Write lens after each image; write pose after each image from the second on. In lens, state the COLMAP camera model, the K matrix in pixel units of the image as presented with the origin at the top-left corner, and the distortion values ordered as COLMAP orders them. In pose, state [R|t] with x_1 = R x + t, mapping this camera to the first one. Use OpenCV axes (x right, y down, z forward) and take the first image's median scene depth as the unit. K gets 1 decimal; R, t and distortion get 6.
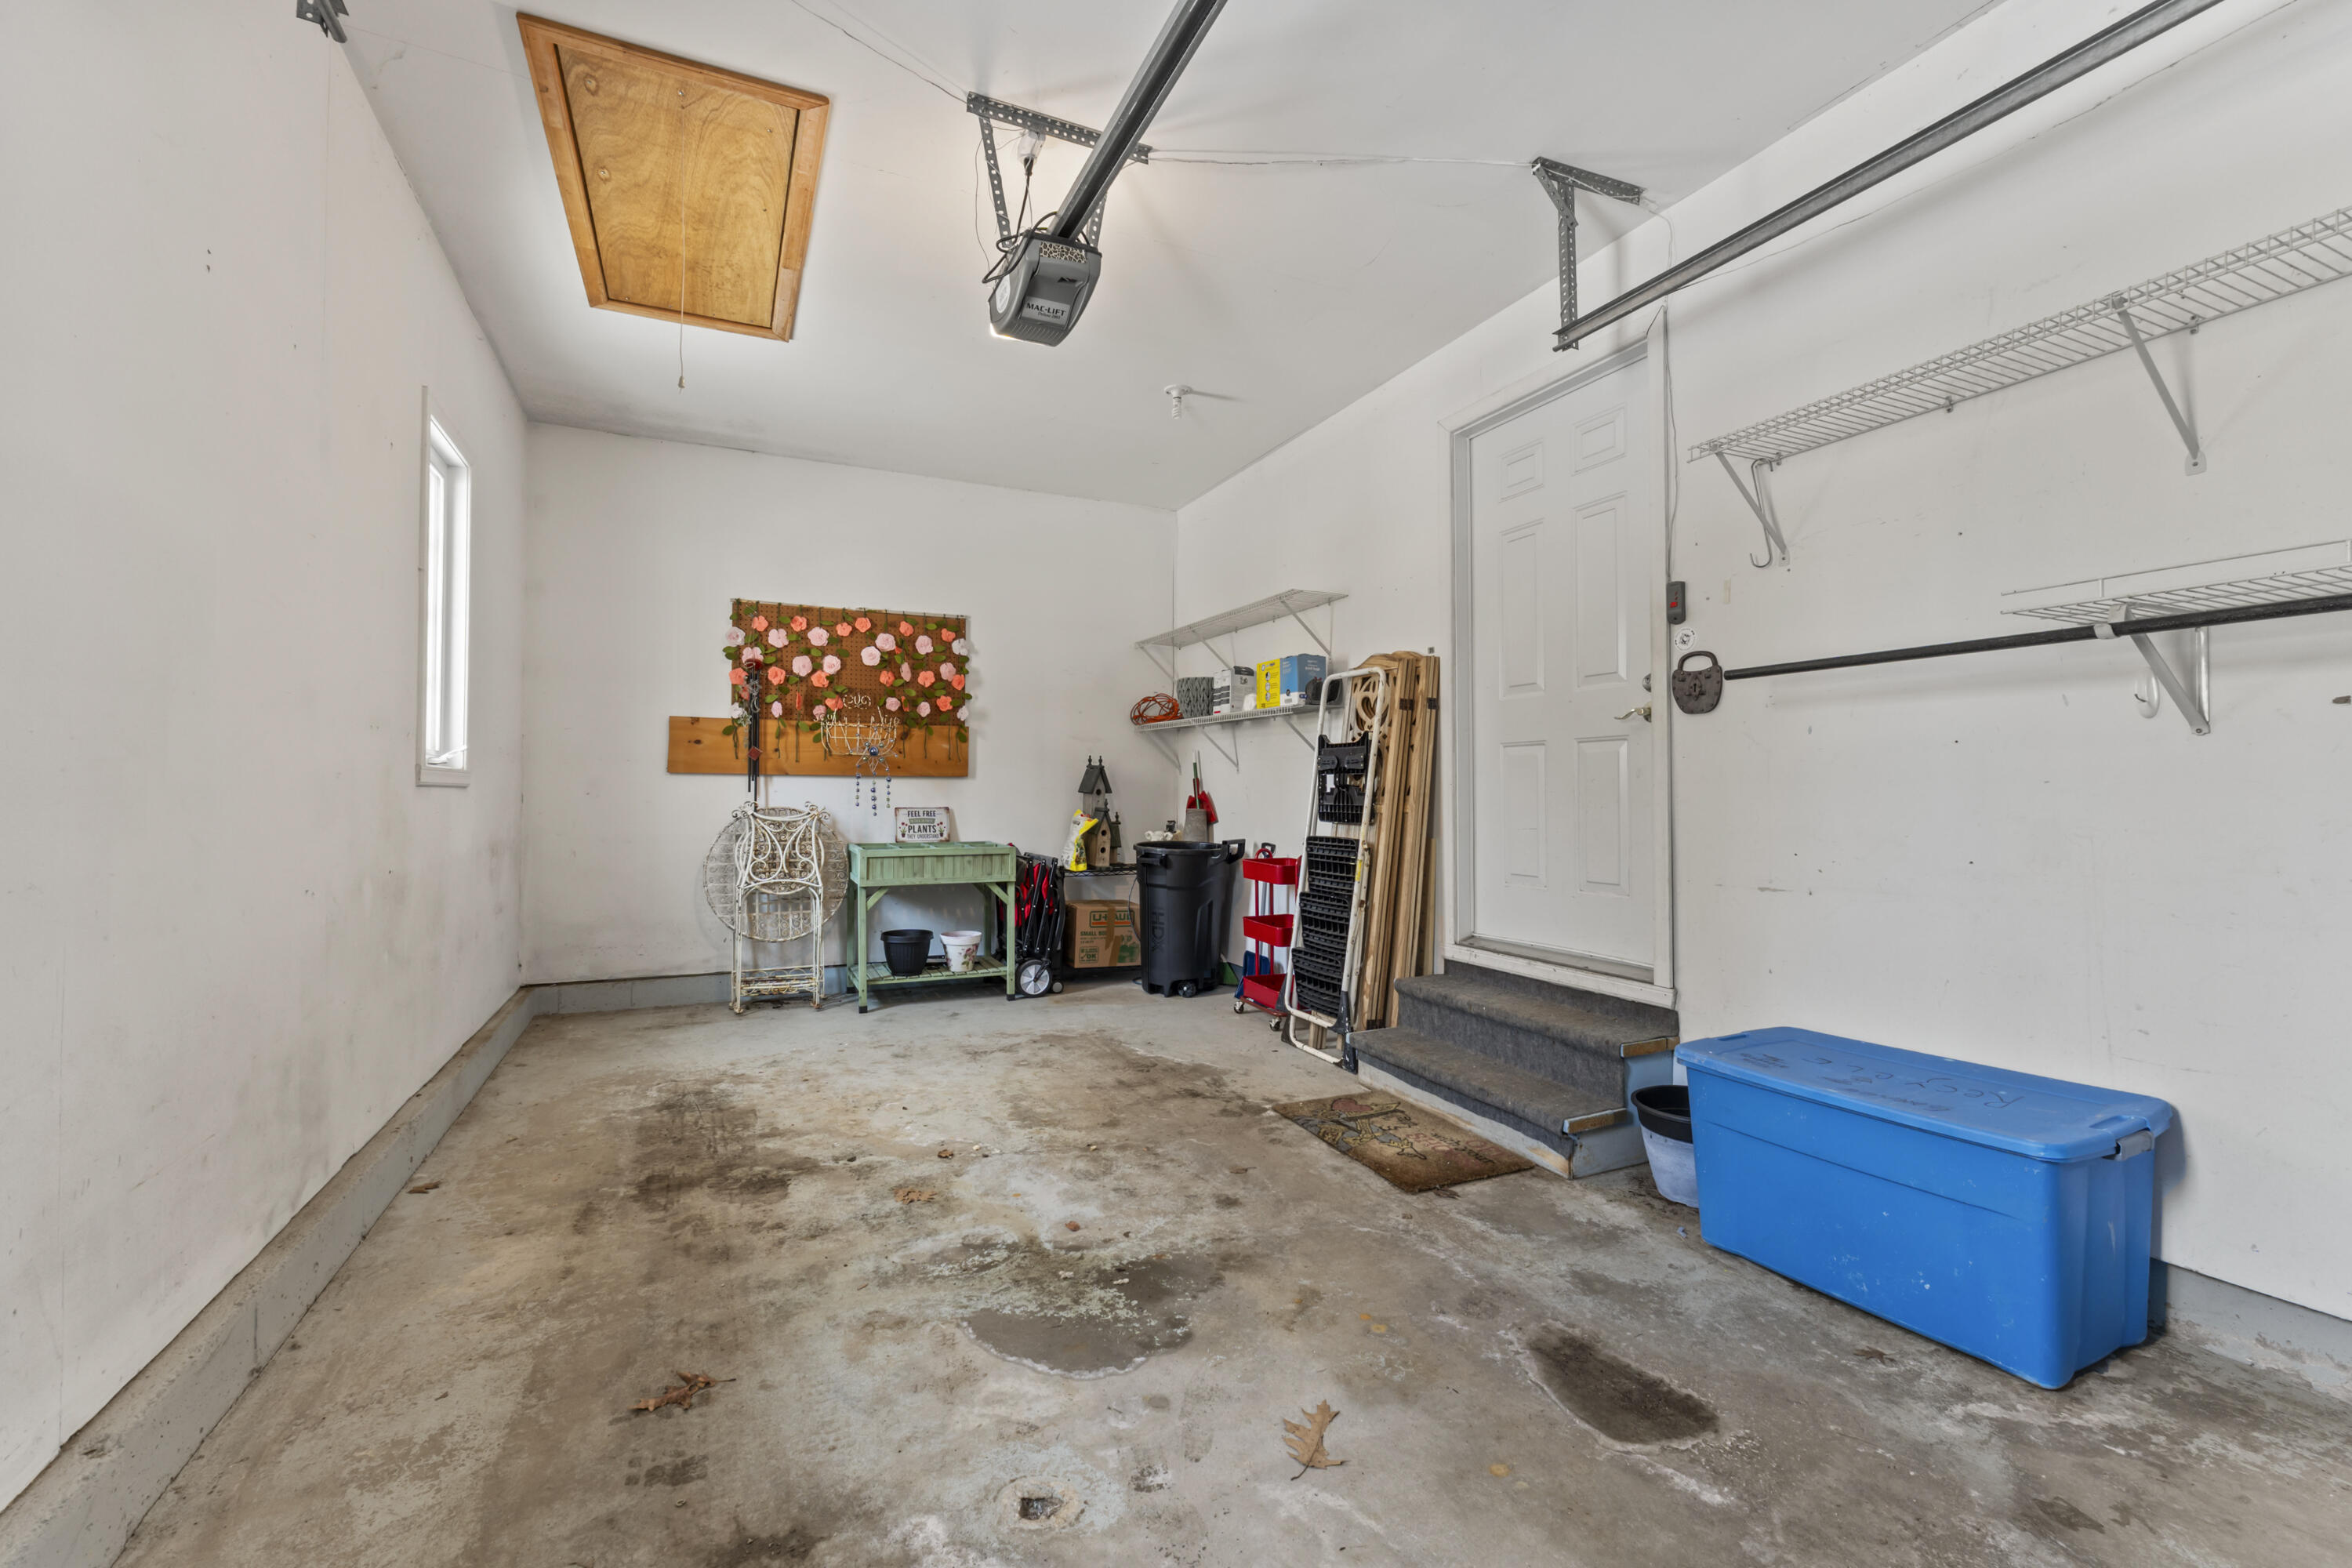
lens RADIAL K [[1012.5, 0, 1165.1], [0, 1012.5, 795.7], [0, 0, 1]] dist [0.000025, 0.000063]
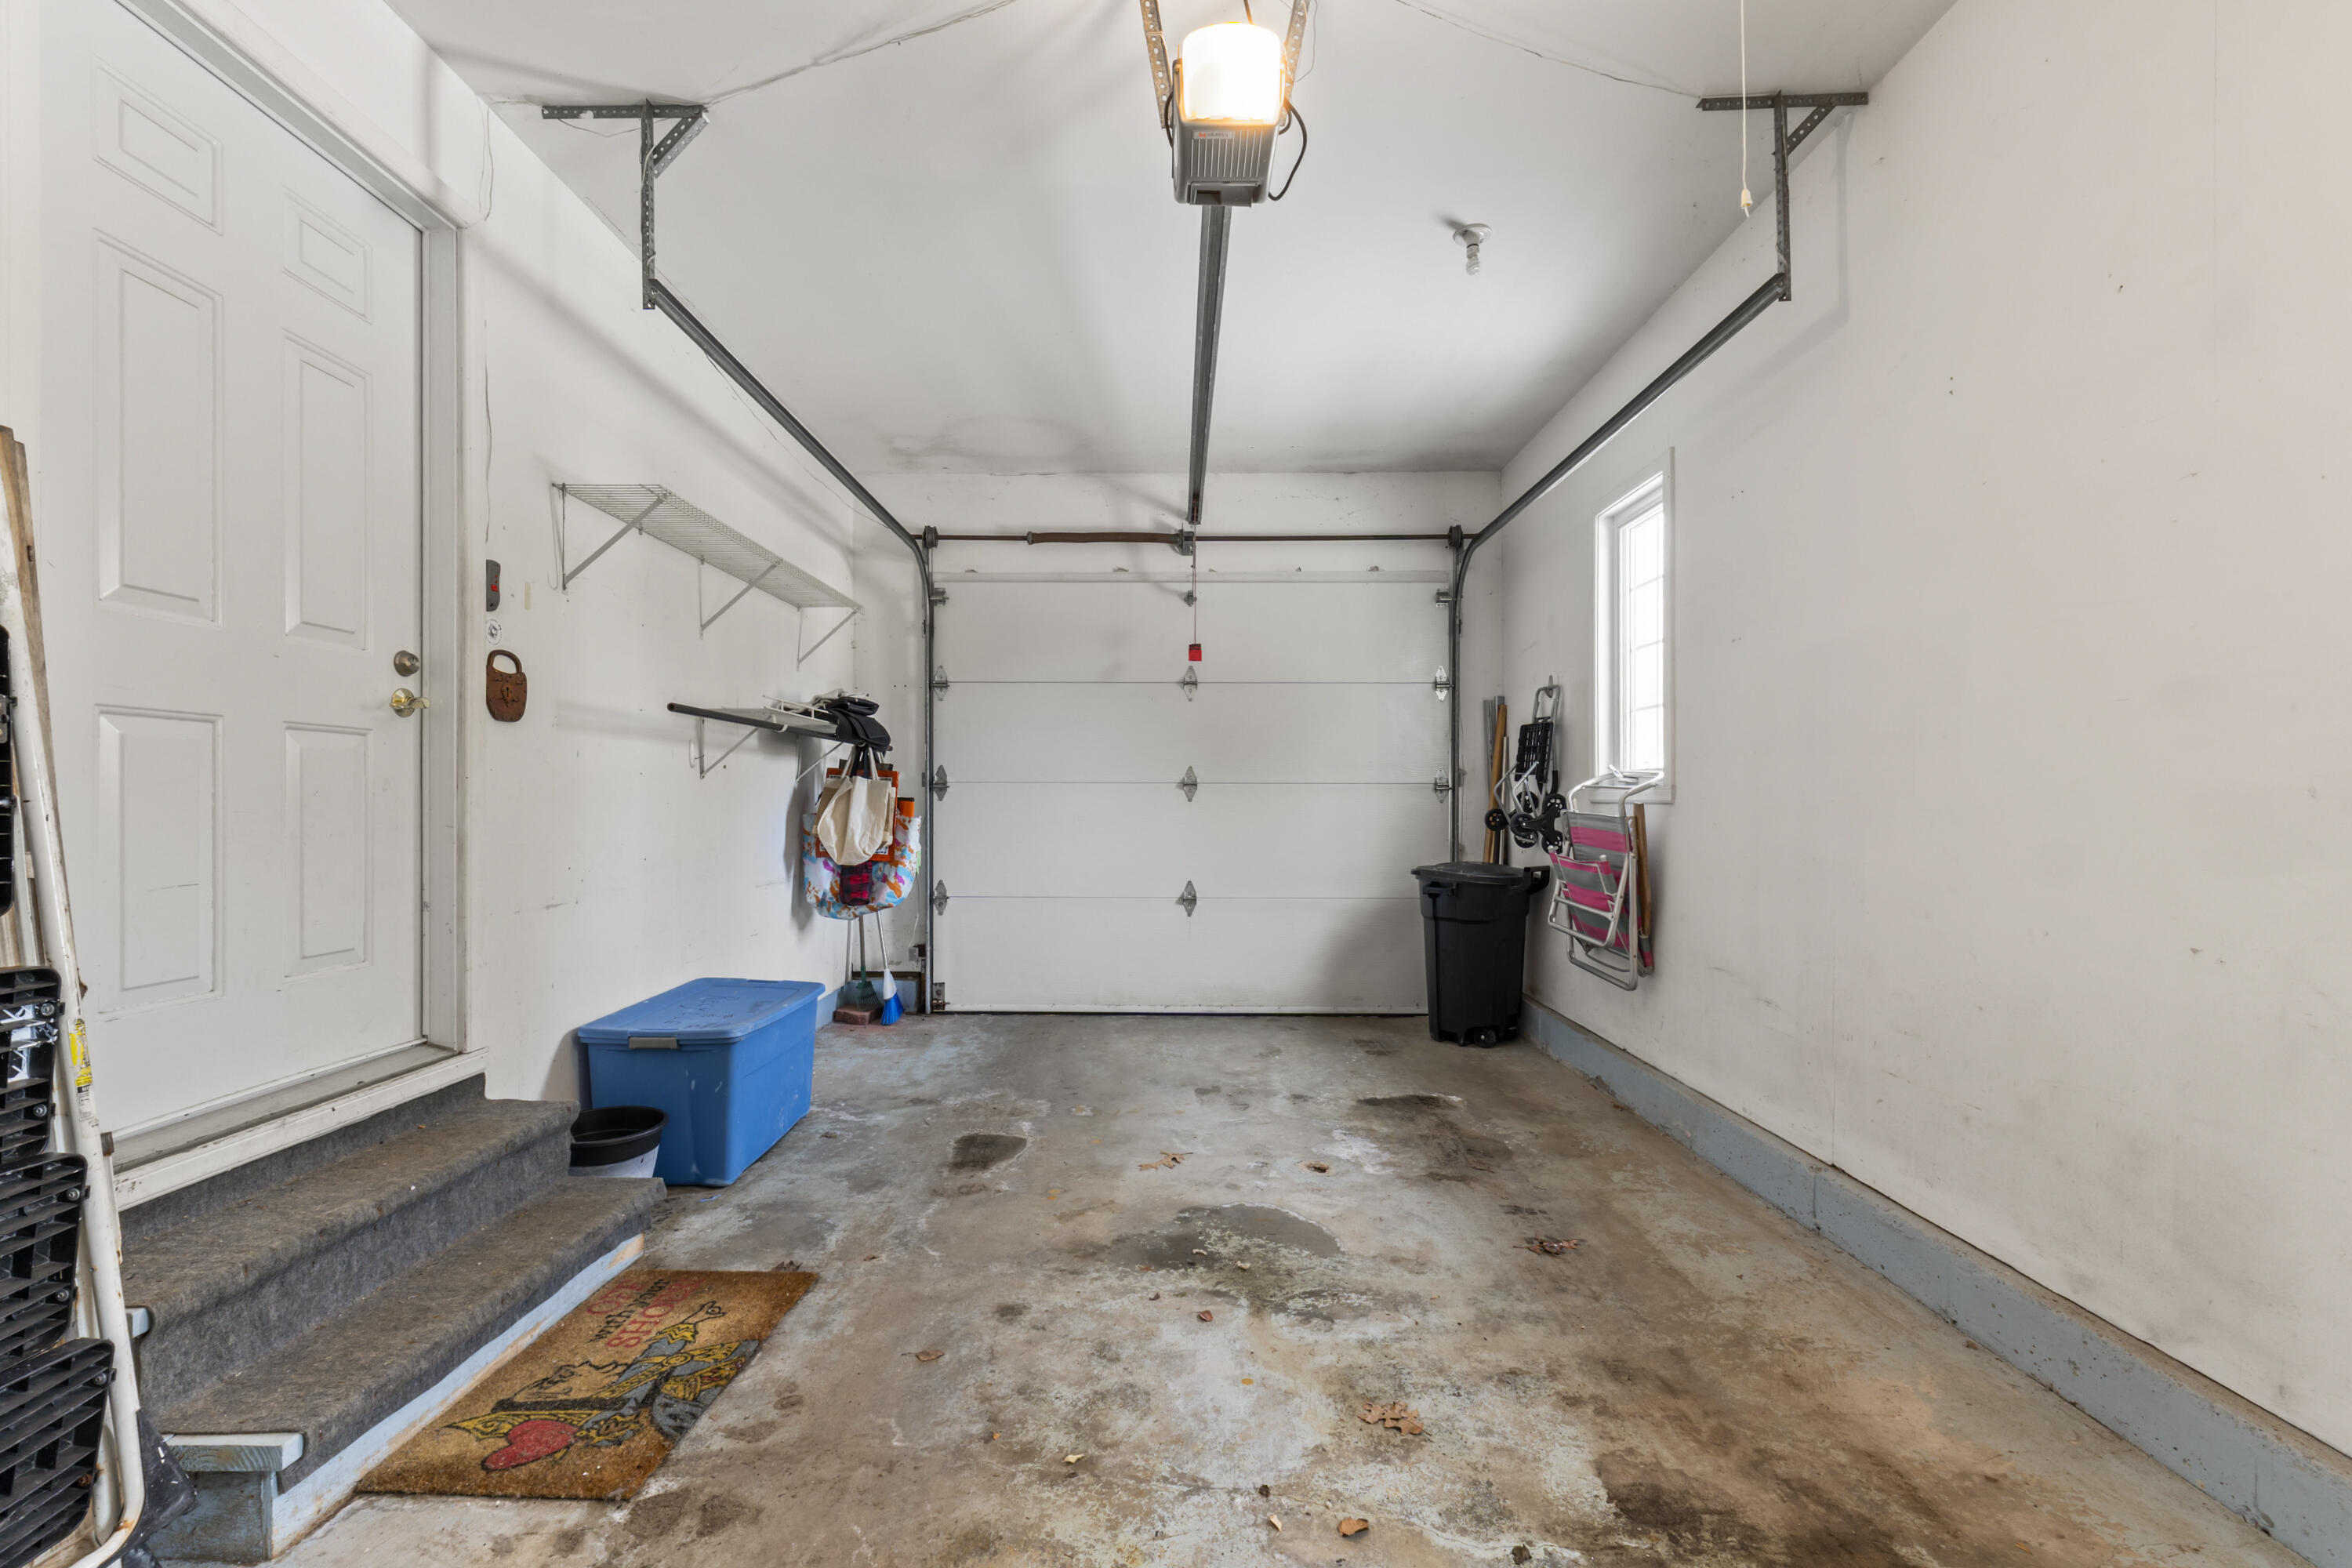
lens RADIAL K [[1012.5, 0, 1165.1], [0, 1012.5, 795.7], [0, 0, 1]] dist [0.000025, 0.000063]
pose [[-0.906807, 0.000165, 0.421546, -0.434488], [-0.002392, 0.999982, -0.005537, -0.015241], [-0.421539, -0.006029, -0.906790, 1.842460]]
